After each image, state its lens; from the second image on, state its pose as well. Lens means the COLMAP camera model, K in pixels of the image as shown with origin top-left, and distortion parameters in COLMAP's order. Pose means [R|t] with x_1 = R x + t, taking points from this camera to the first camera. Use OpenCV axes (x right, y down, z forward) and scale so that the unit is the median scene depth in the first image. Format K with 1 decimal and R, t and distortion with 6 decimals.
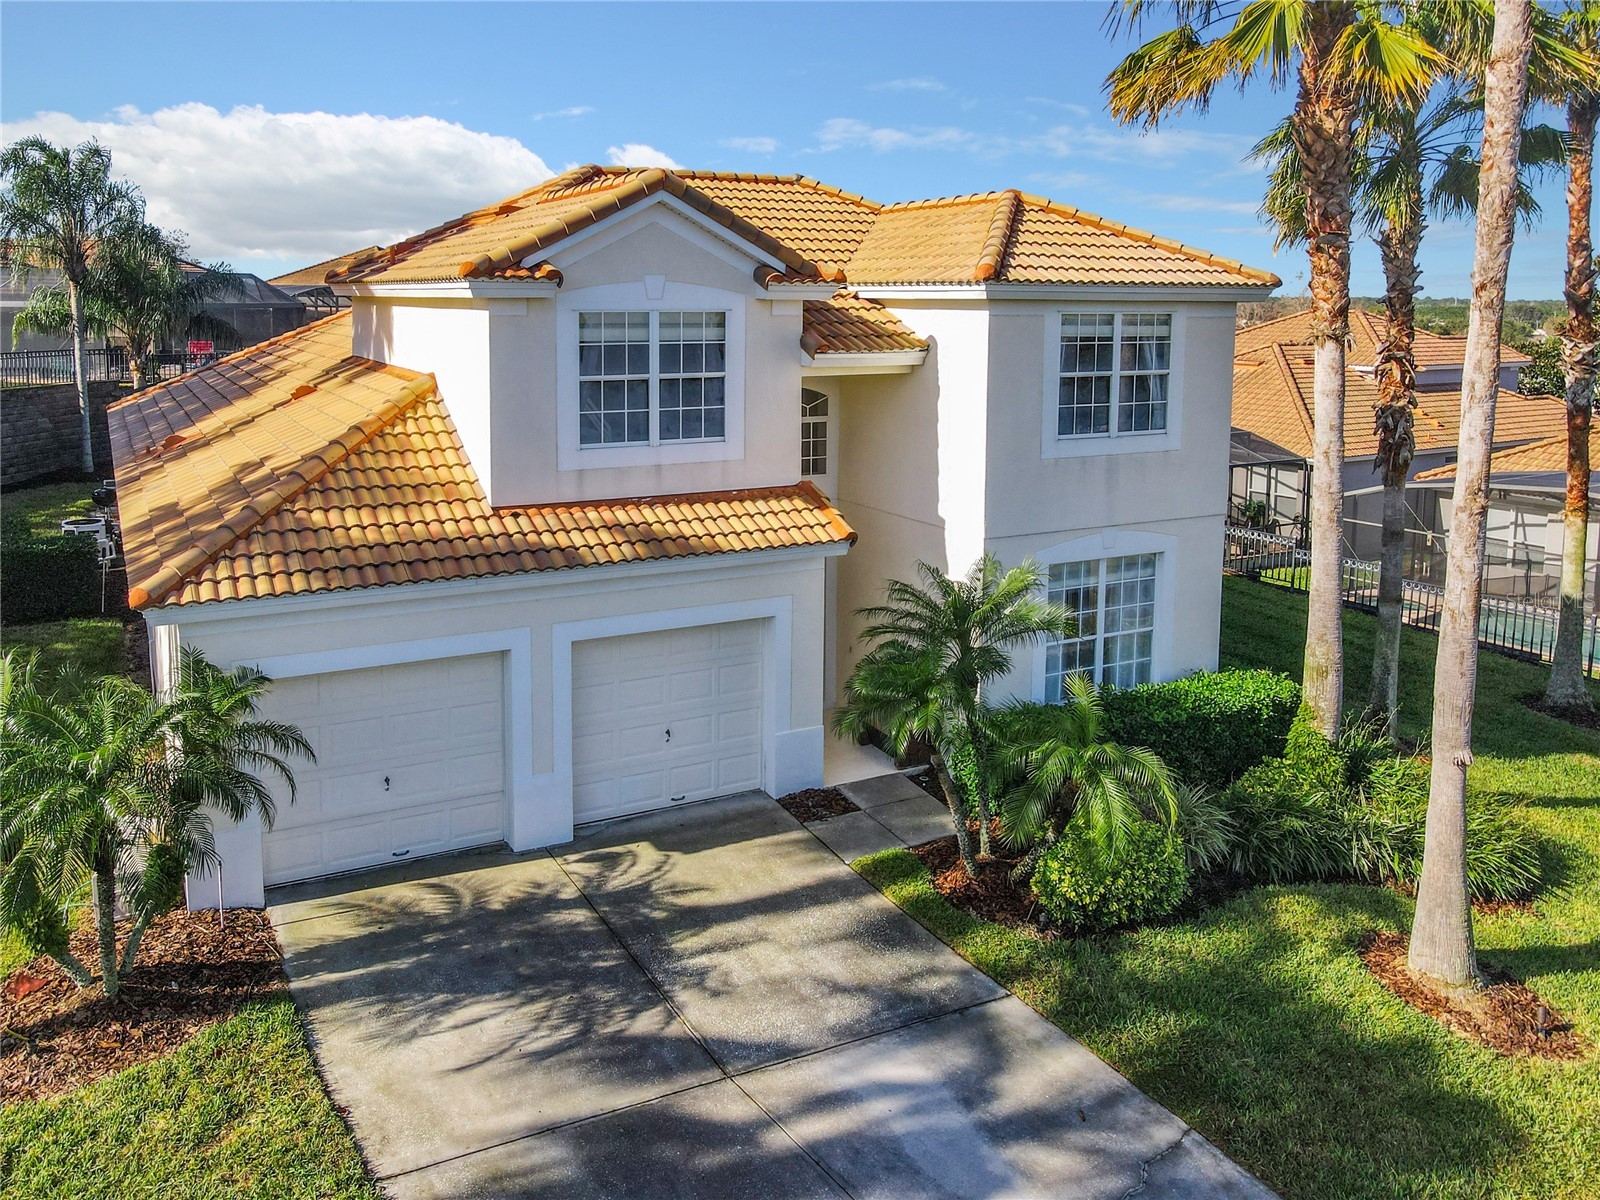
lens RADIAL K [[1205.6, 0, 715.9], [0, 1205.6, 440.8], [0, 0, 1]] dist [0.013745, 0.005083]
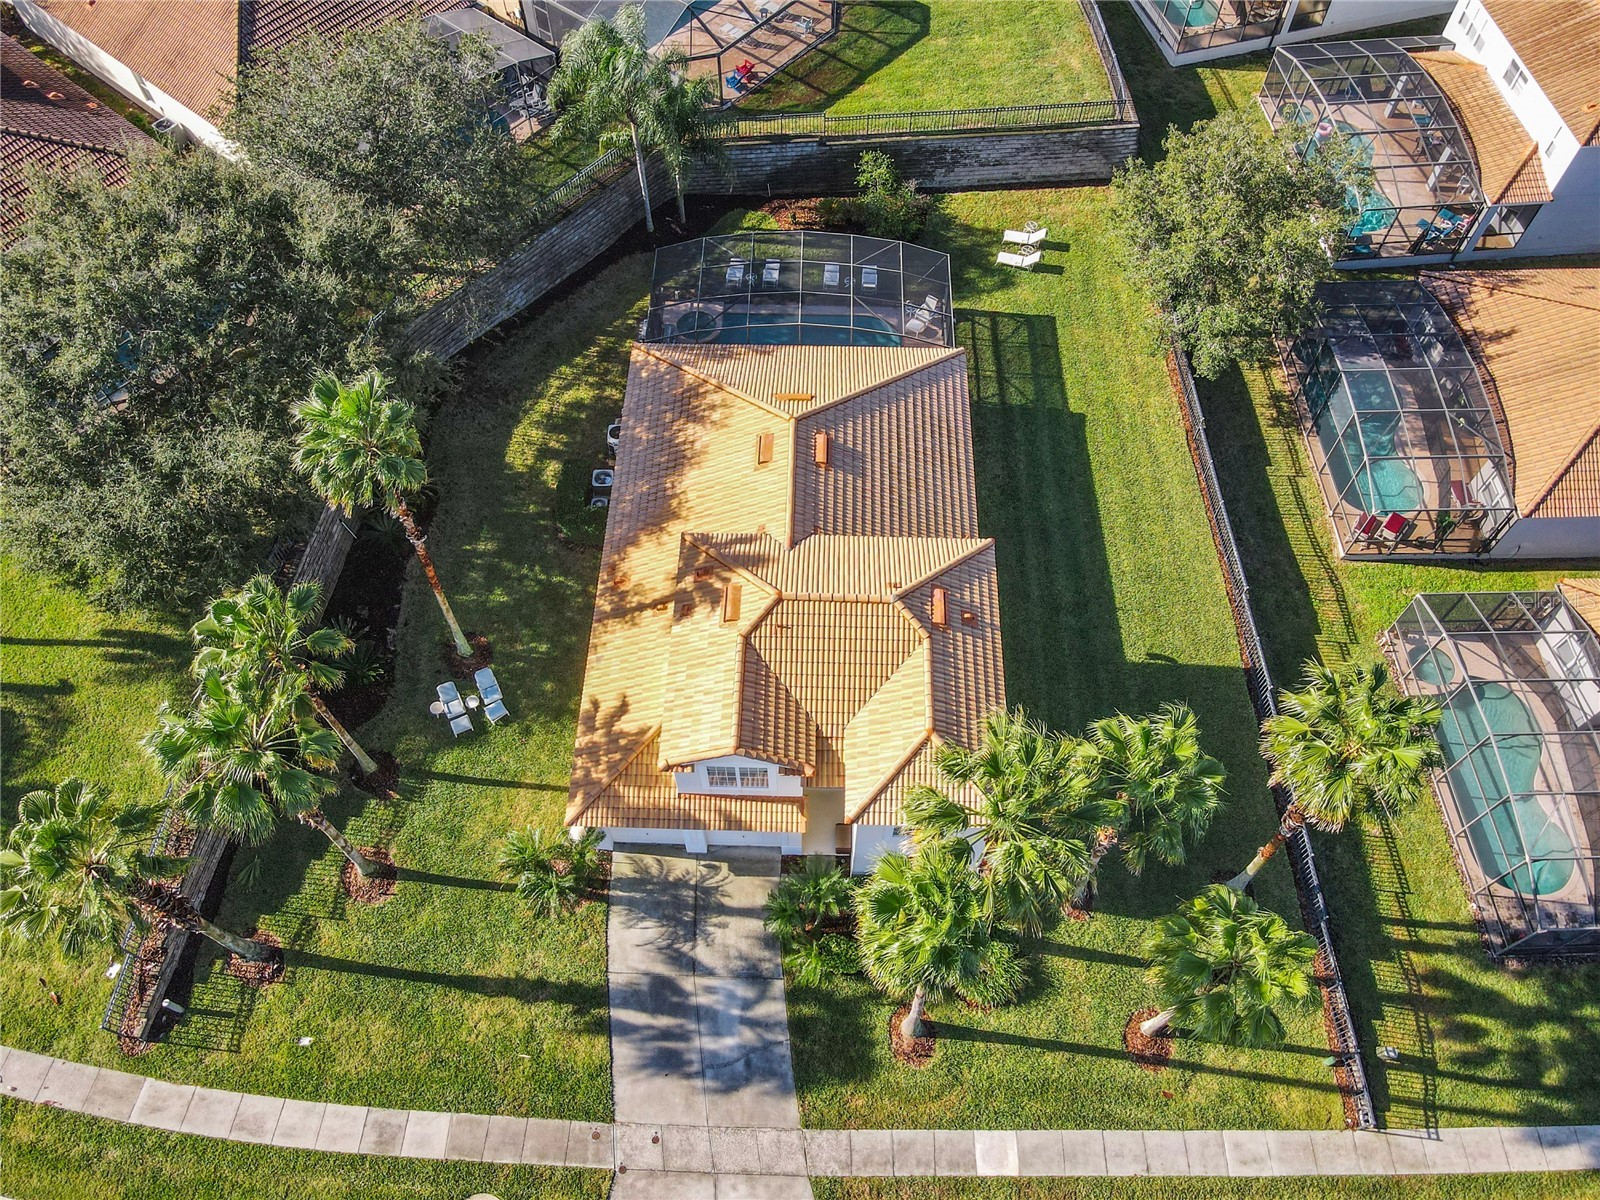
lens RADIAL K [[1158.3, 0, 796.3], [0, 1158.3, 591.2], [0, 0, 1]] dist [0.010920, 0.005776]
pose [[0.879854, 0.397958, -0.259782, 0.579115], [-0.045827, 0.615127, 0.787095, -2.389174], [0.473030, -0.680624, 0.559459, -0.090247]]
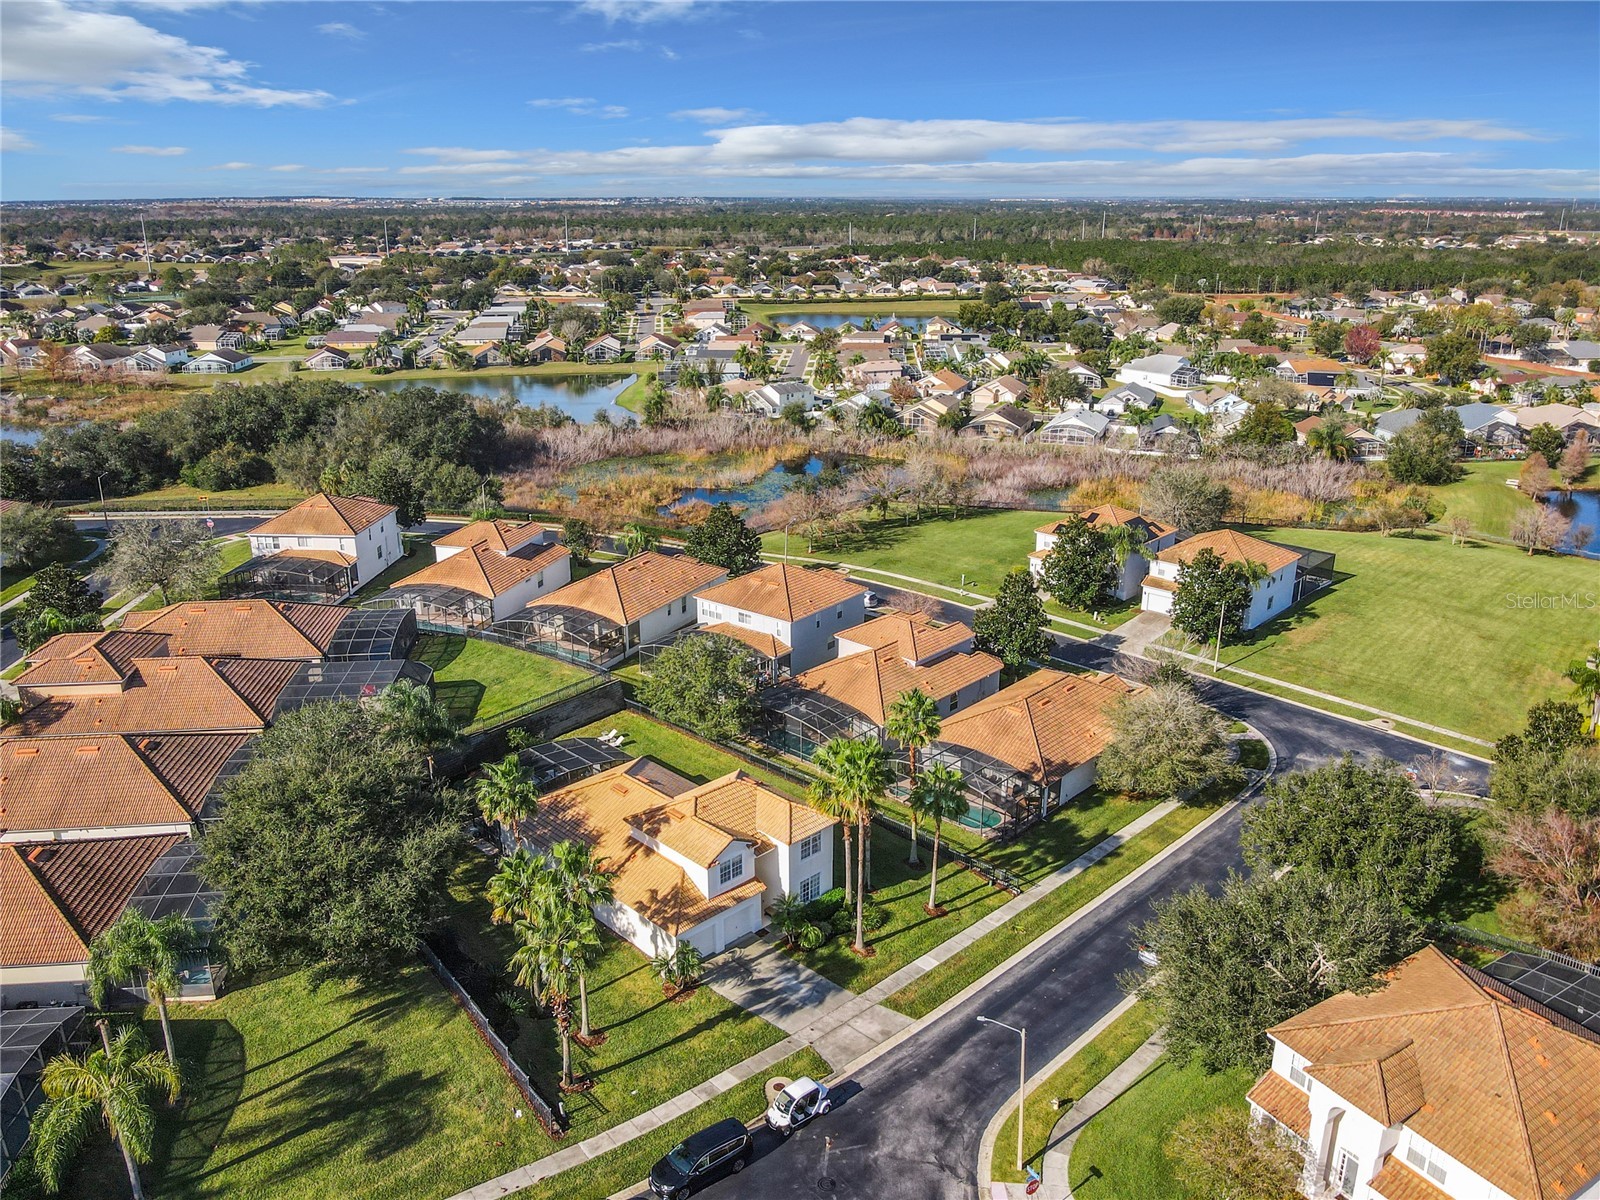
lens RADIAL K [[1193.8, 0, 780.8], [0, 1193.8, 598.7], [0, 0, 1]] dist [-0.003696, 0.004336]
pose [[0.956216, -0.103694, 0.273677, -1.233537], [0.043723, 0.975248, 0.216747, -2.496896], [-0.289378, -0.195291, 0.937082, -4.041898]]
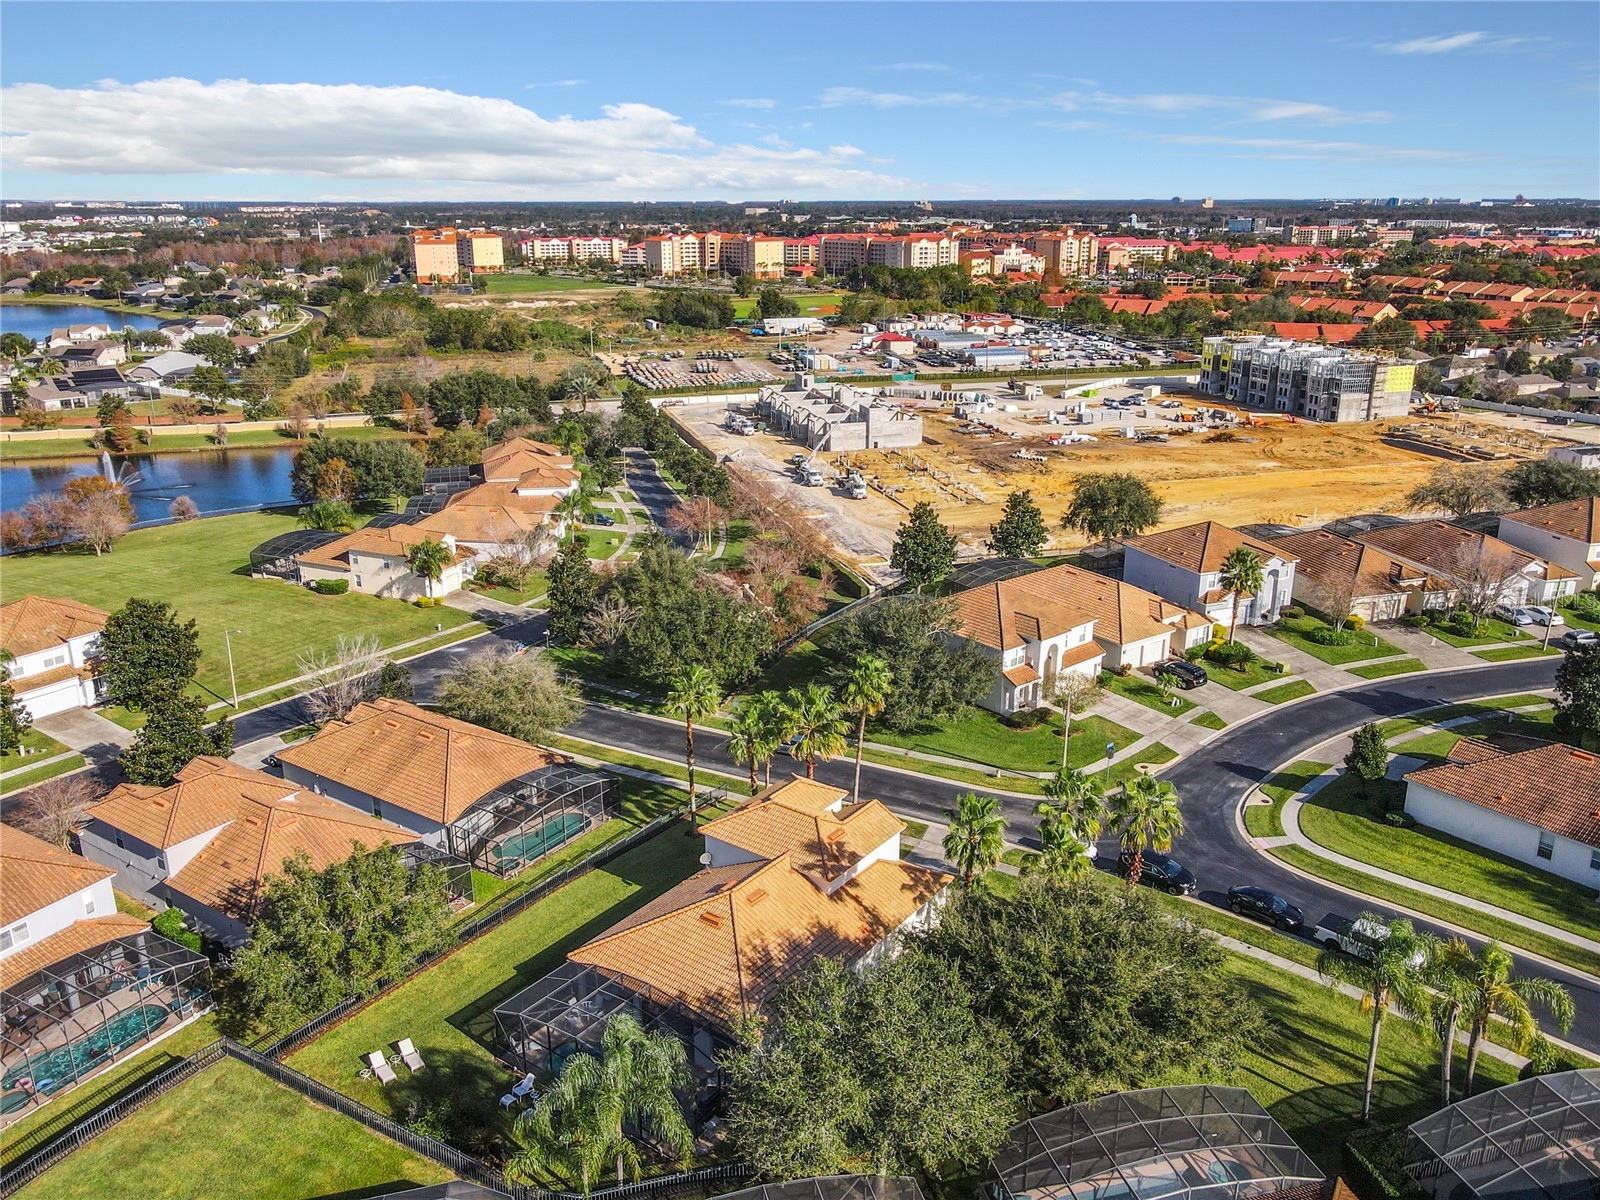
lens RADIAL K [[1259.1, 0, 829.3], [0, 1259.1, 646.1], [0, 0, 1]] dist [-0.014310, 0.063604]
pose [[-0.463679, -0.312102, 0.829213, -4.739278], [0.093026, 0.913580, 0.395875, -3.328282], [-0.881106, 0.260698, -0.394574, 3.402825]]
